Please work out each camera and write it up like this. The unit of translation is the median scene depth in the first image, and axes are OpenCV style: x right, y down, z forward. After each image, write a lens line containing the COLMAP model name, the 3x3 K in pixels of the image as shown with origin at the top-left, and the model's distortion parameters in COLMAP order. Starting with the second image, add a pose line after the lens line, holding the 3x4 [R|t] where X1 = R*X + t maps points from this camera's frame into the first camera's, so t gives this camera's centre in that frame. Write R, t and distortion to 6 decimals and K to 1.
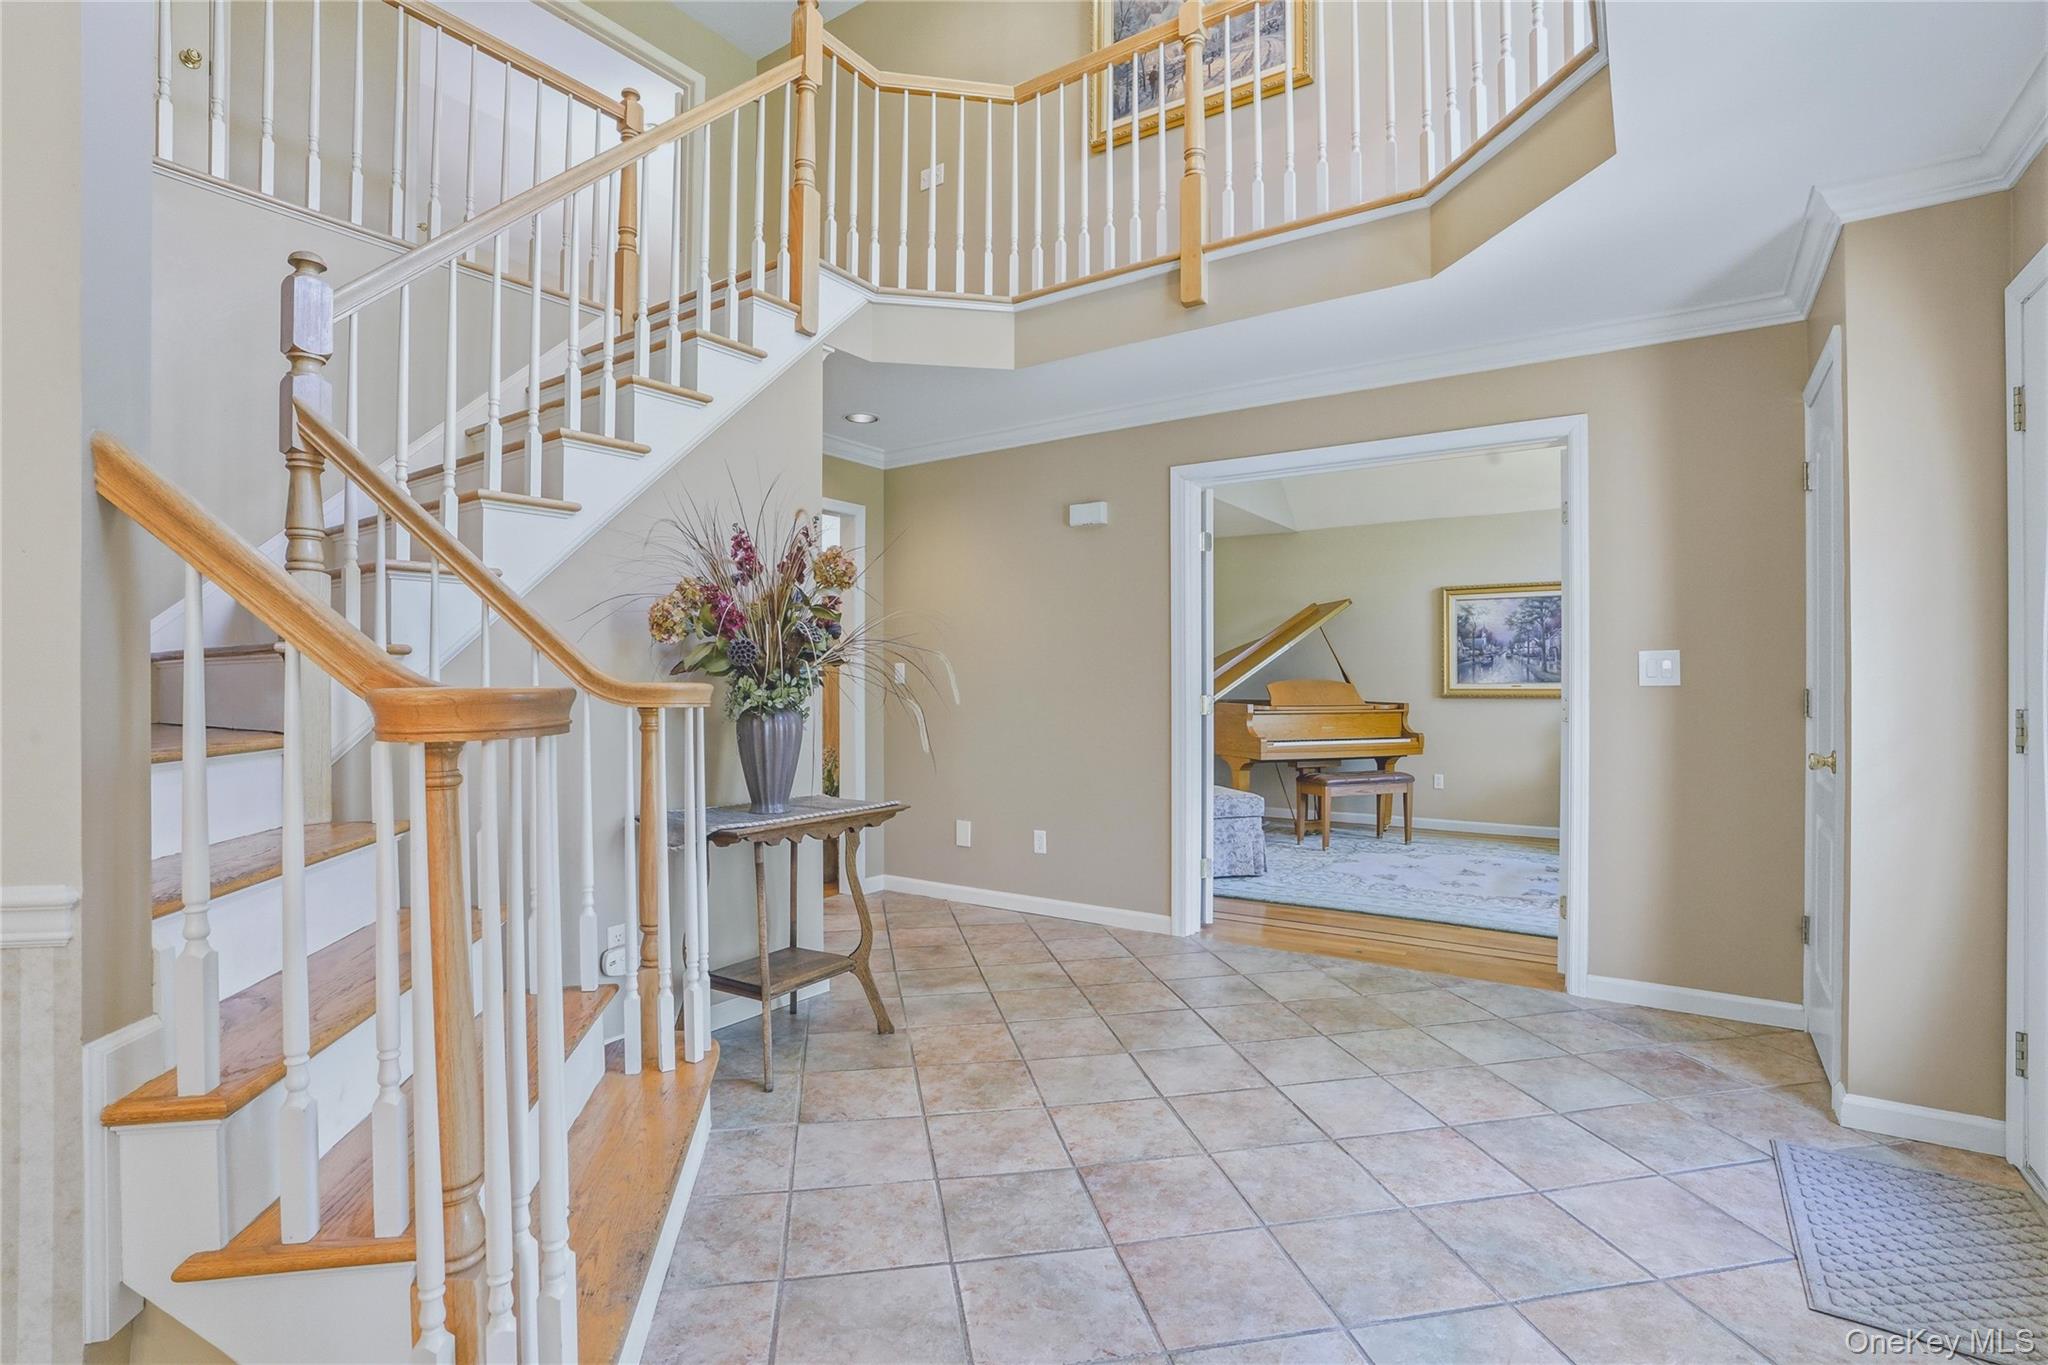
lens RADIAL K [[959.3, 0, 1024.0], [0, 959.3, 682.5], [0, 0, 1]] dist [-0.068837, 0.024250]
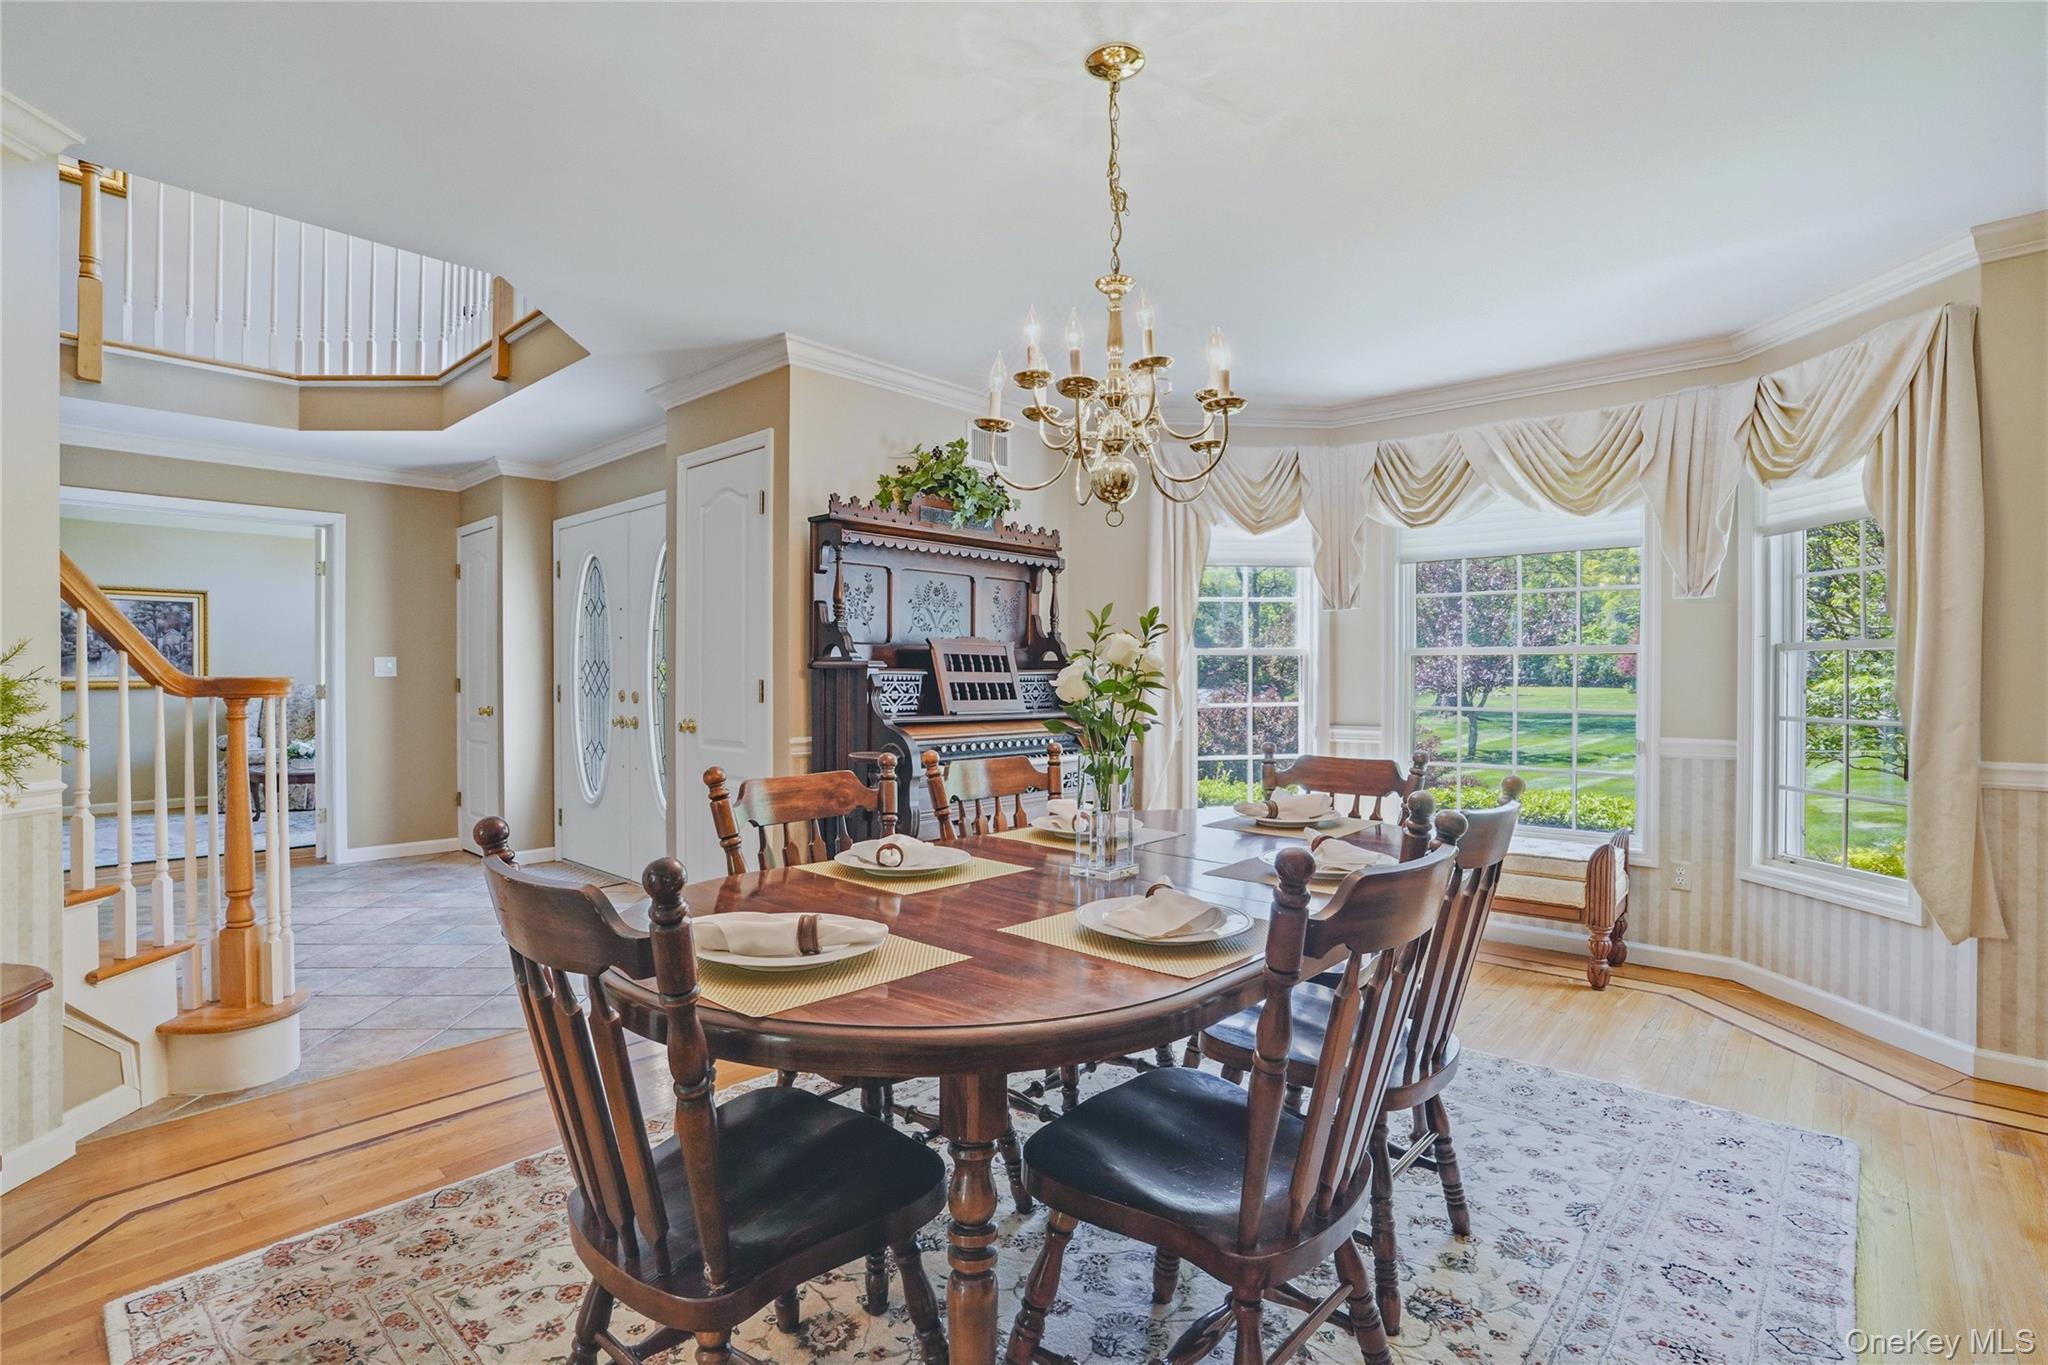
lens RADIAL K [[959.3, 0, 1024.0], [0, 959.3, 682.5], [0, 0, 1]] dist [-0.068837, 0.024250]
pose [[0.129959, -0.008516, 0.991483, -0.416798], [0.000823, 0.999964, 0.008481, 0.000112], [-0.991519, -0.000286, 0.129961, -0.196964]]
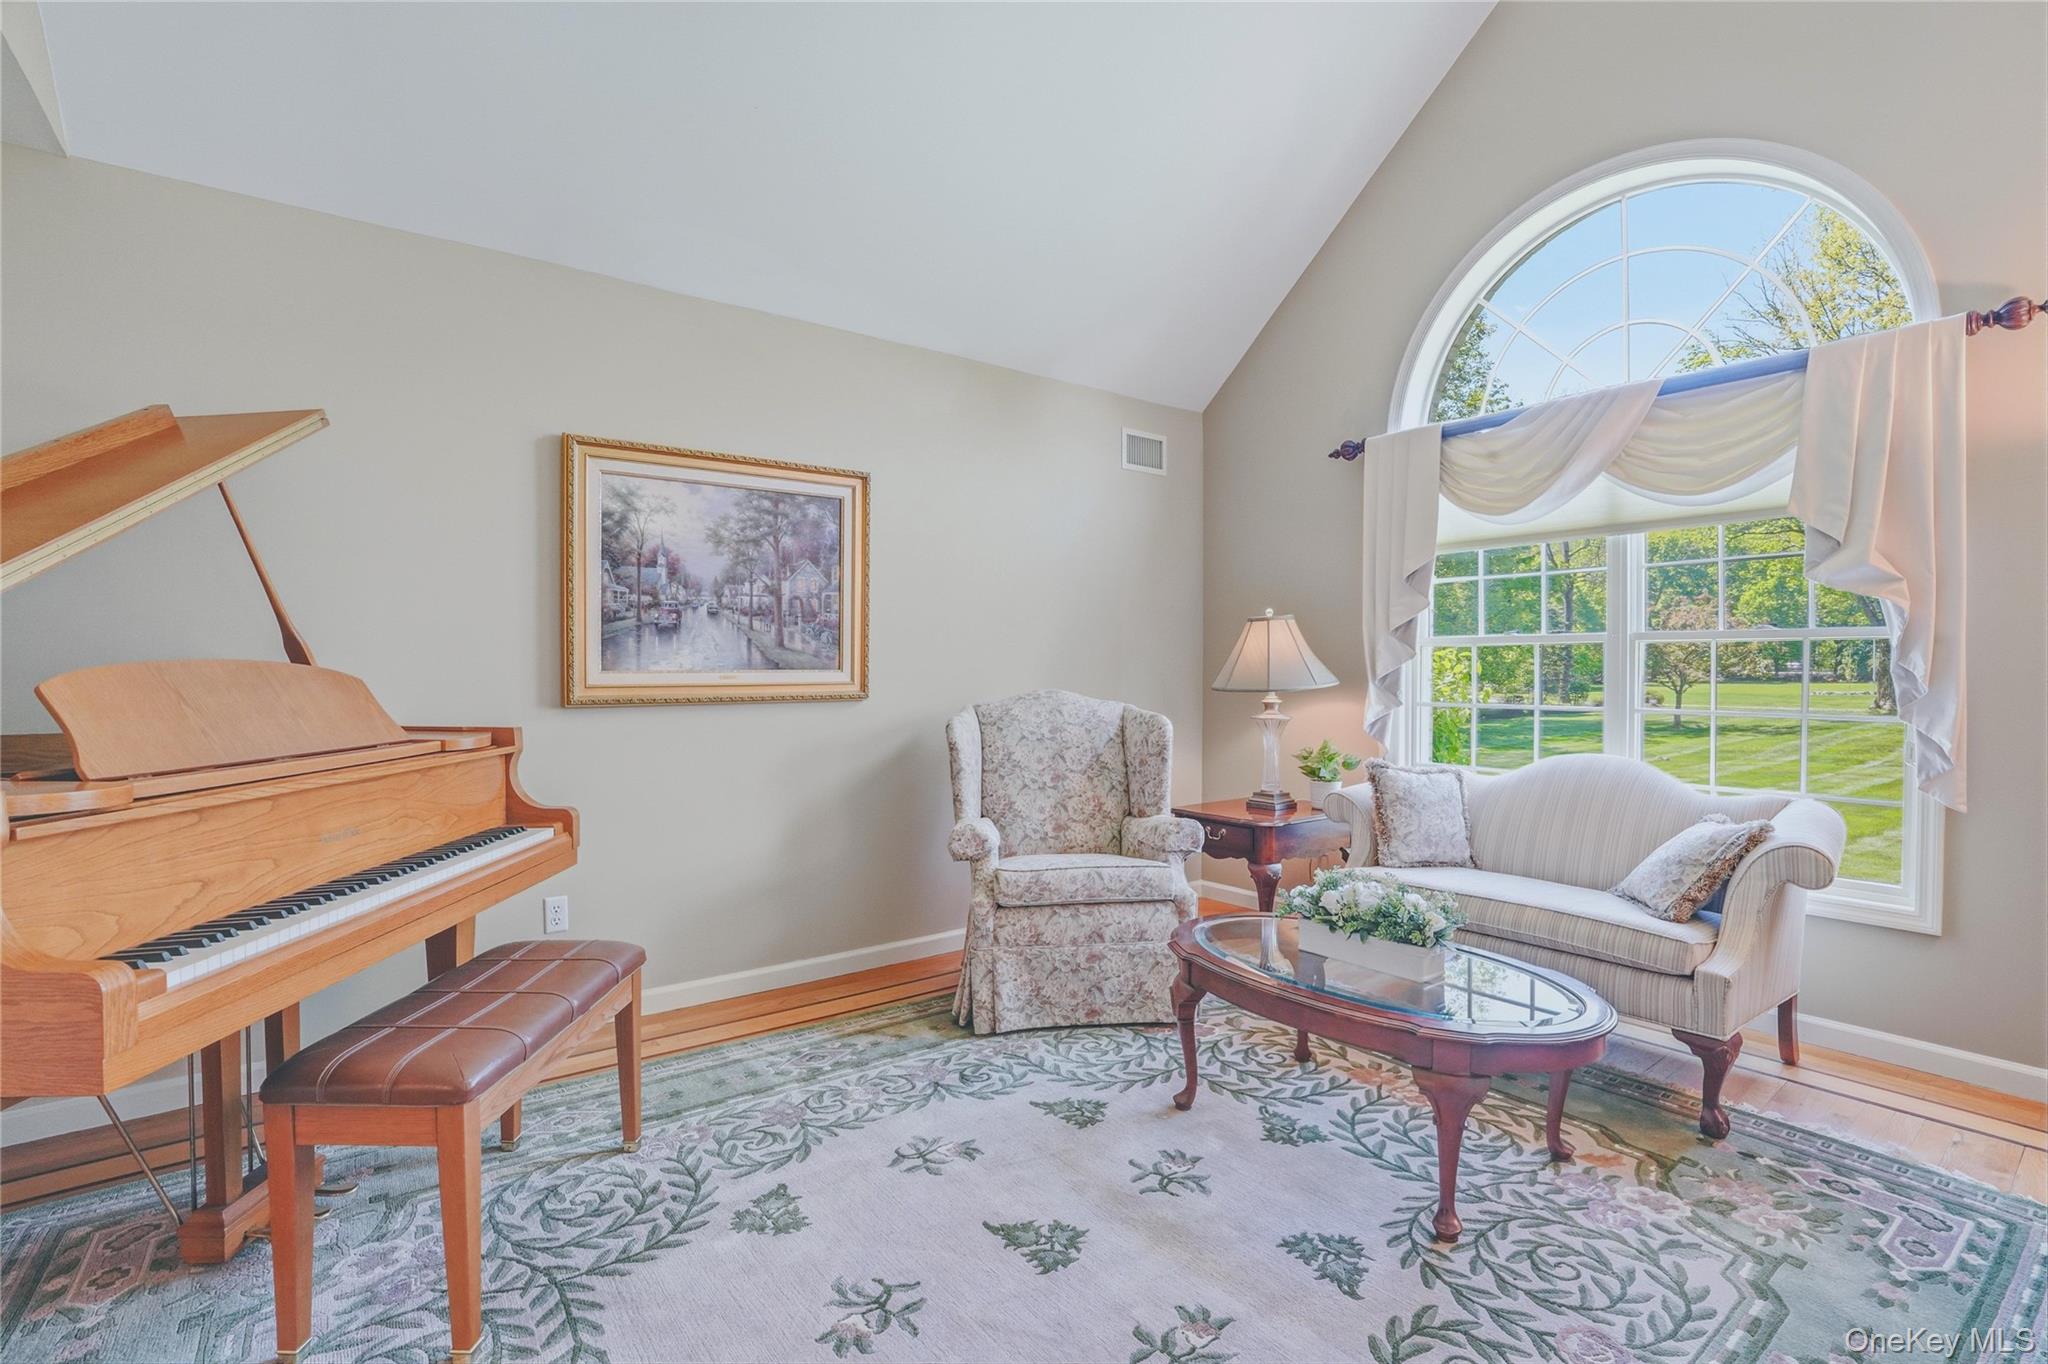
lens RADIAL K [[947.7, 0, 1024.0], [0, 947.7, 682.0], [0, 0, 1]] dist [-0.070427, 0.026322]
pose [[0.308747, -0.014774, 0.951029, 0.127886], [0.001294, 0.999885, 0.015113, -0.000791], [-0.951143, -0.003436, 0.308731, 0.712454]]
